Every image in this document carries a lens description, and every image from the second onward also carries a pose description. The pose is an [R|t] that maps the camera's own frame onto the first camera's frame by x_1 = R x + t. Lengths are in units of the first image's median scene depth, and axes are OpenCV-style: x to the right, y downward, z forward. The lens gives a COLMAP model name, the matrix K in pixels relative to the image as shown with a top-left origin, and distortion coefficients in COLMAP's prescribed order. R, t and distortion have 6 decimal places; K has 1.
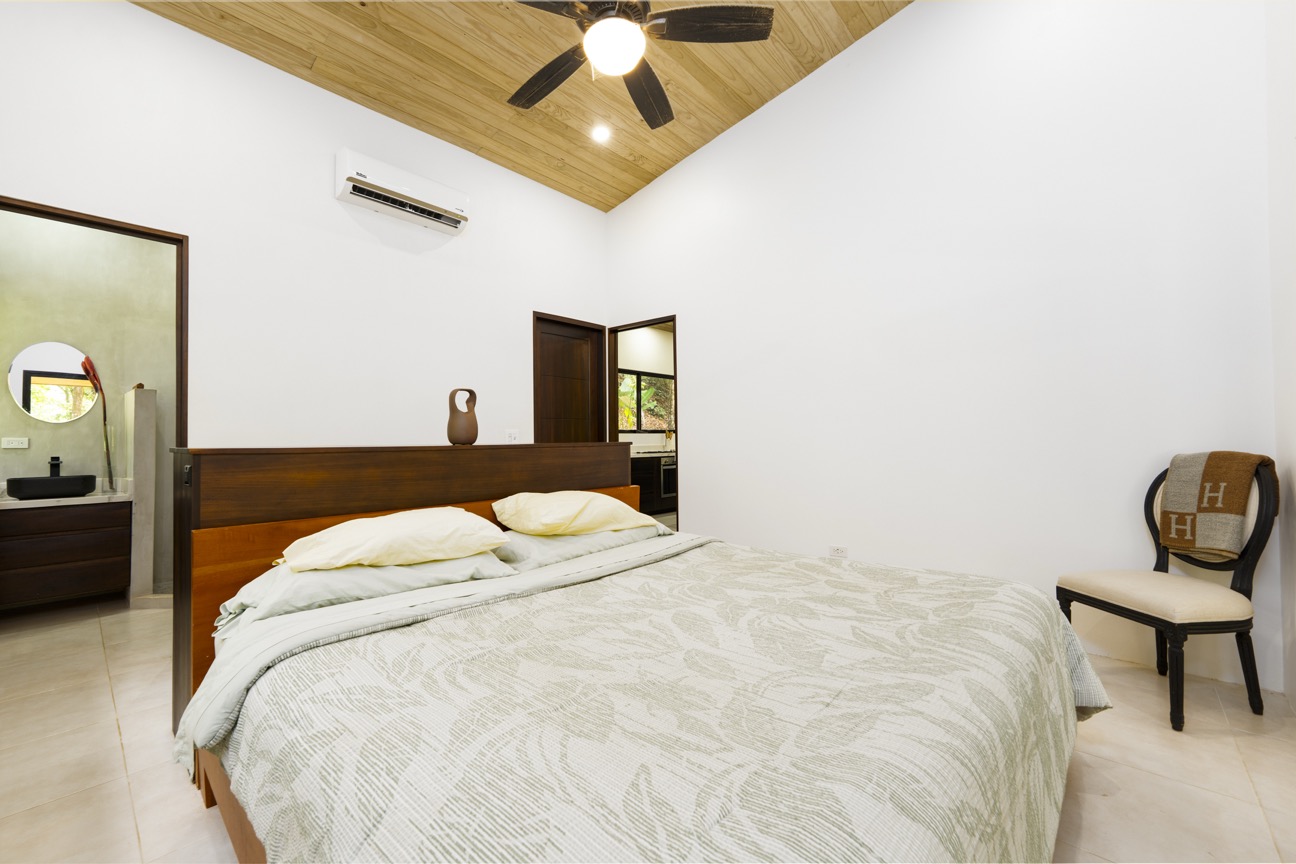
lens RADIAL K [[520.8, 0, 647.9], [0, 520.8, 437.5], [0, 0, 1]] dist [0.000288, 0.000094]
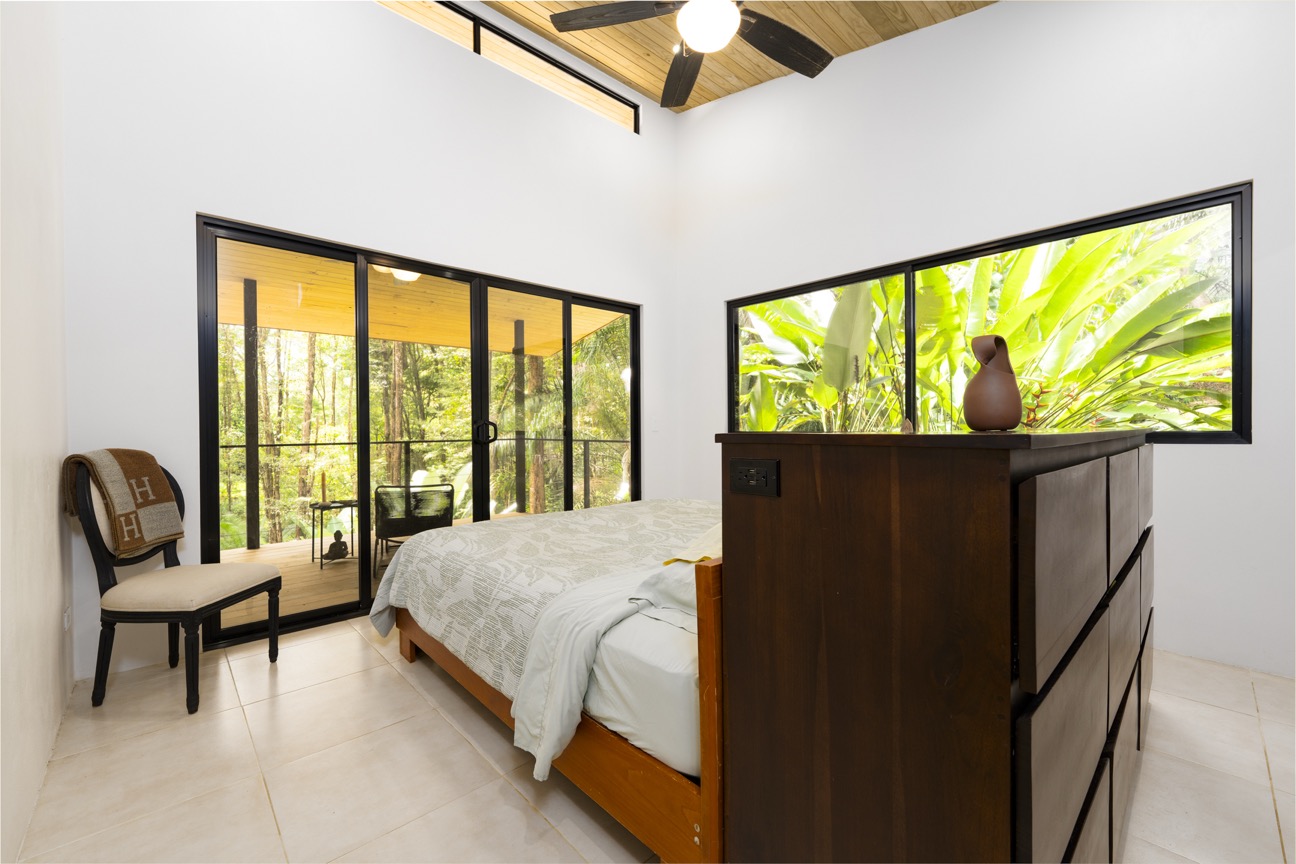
lens RADIAL K [[520.8, 0, 647.3], [0, 520.8, 430.2], [0, 0, 1]] dist [0.000288, 0.000094]
pose [[-0.995770, 0.012195, 0.091063, -0.002871], [0.010832, 0.999822, -0.015445, 0.019662], [-0.091235, -0.014393, -0.995725, 1.917327]]
